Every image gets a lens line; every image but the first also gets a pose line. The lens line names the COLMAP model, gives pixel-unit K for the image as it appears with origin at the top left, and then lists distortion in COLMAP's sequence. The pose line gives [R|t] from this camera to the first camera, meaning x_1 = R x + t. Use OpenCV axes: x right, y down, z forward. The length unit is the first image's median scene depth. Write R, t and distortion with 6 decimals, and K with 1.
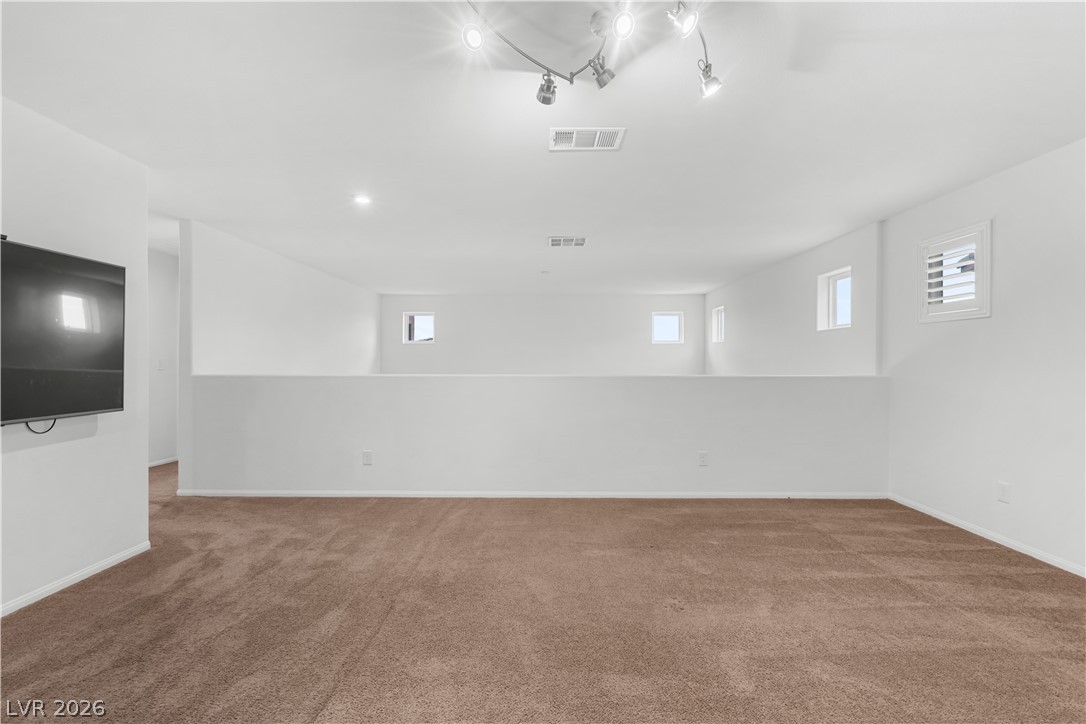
lens RADIAL K [[493.0, 0, 547.8], [0, 493.0, 359.0], [0, 0, 1]] dist [-0.001258, 0.000831]
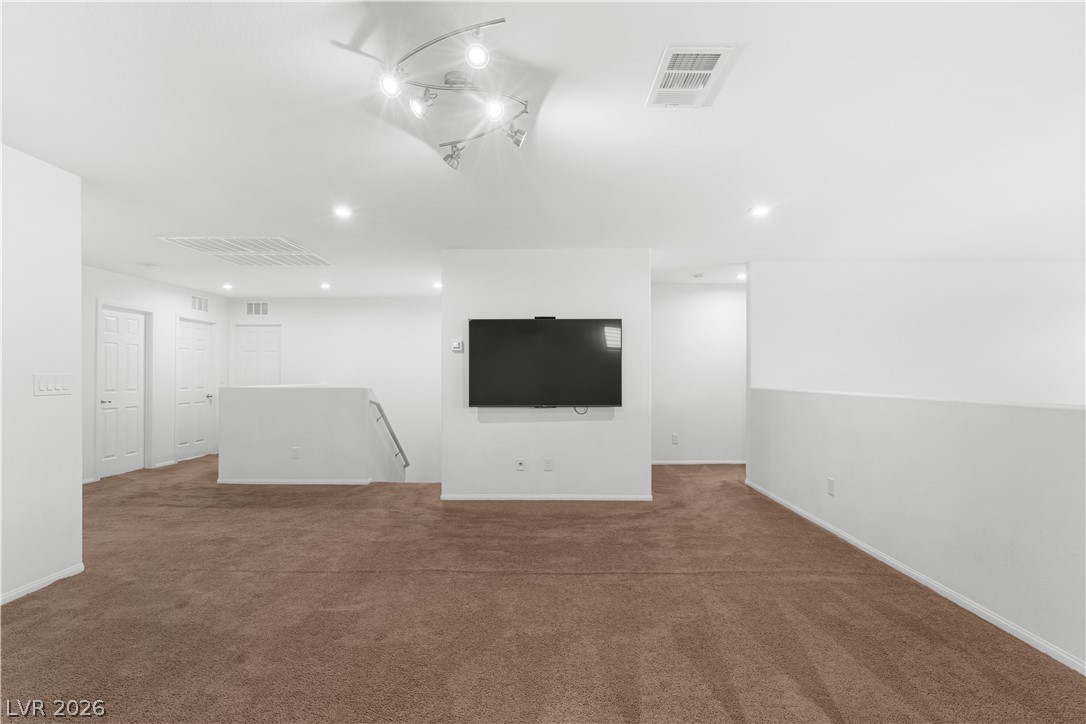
lens RADIAL K [[497.3, 0, 542.4], [0, 497.3, 367.6], [0, 0, 1]] dist [-0.004099, 0.001177]
pose [[-0.008584, -0.016626, -0.999825, 0.703037], [0.004581, 0.999851, -0.016665, 0.002227], [0.999953, -0.004723, -0.008507, 0.670583]]
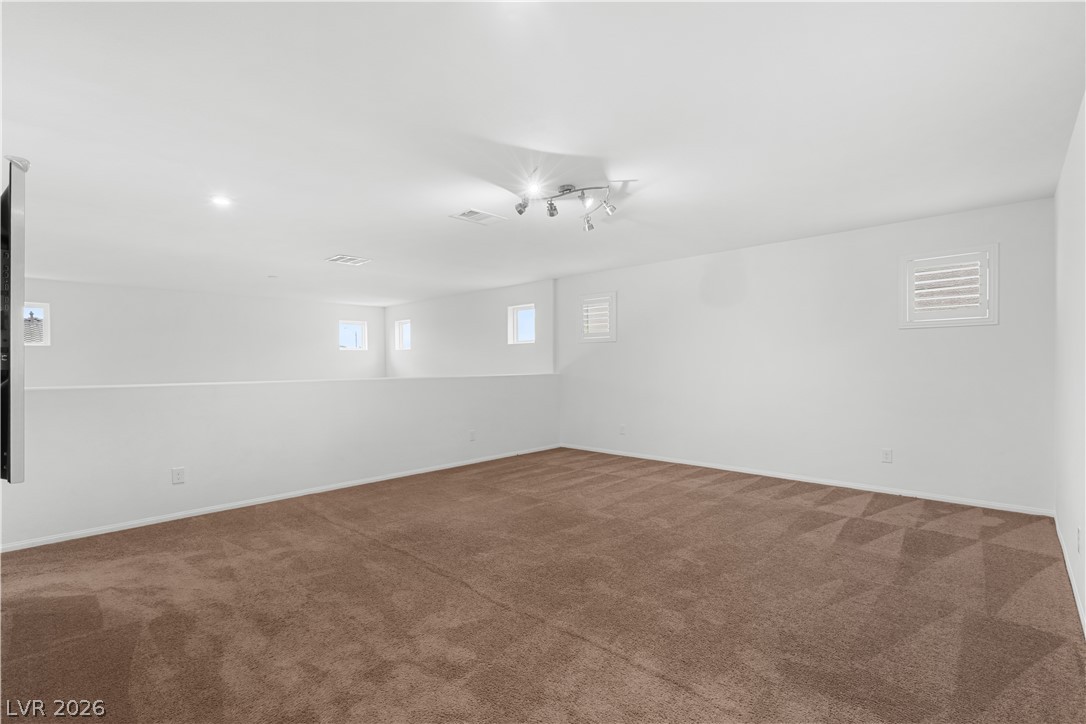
lens RADIAL K [[497.3, 0, 542.4], [0, 497.3, 367.6], [0, 0, 1]] dist [-0.004099, 0.001177]
pose [[0.686898, -0.013811, 0.726623, -0.765422], [0.008296, 0.999903, 0.011163, -0.004633], [-0.726707, -0.001639, 0.686946, -0.151147]]
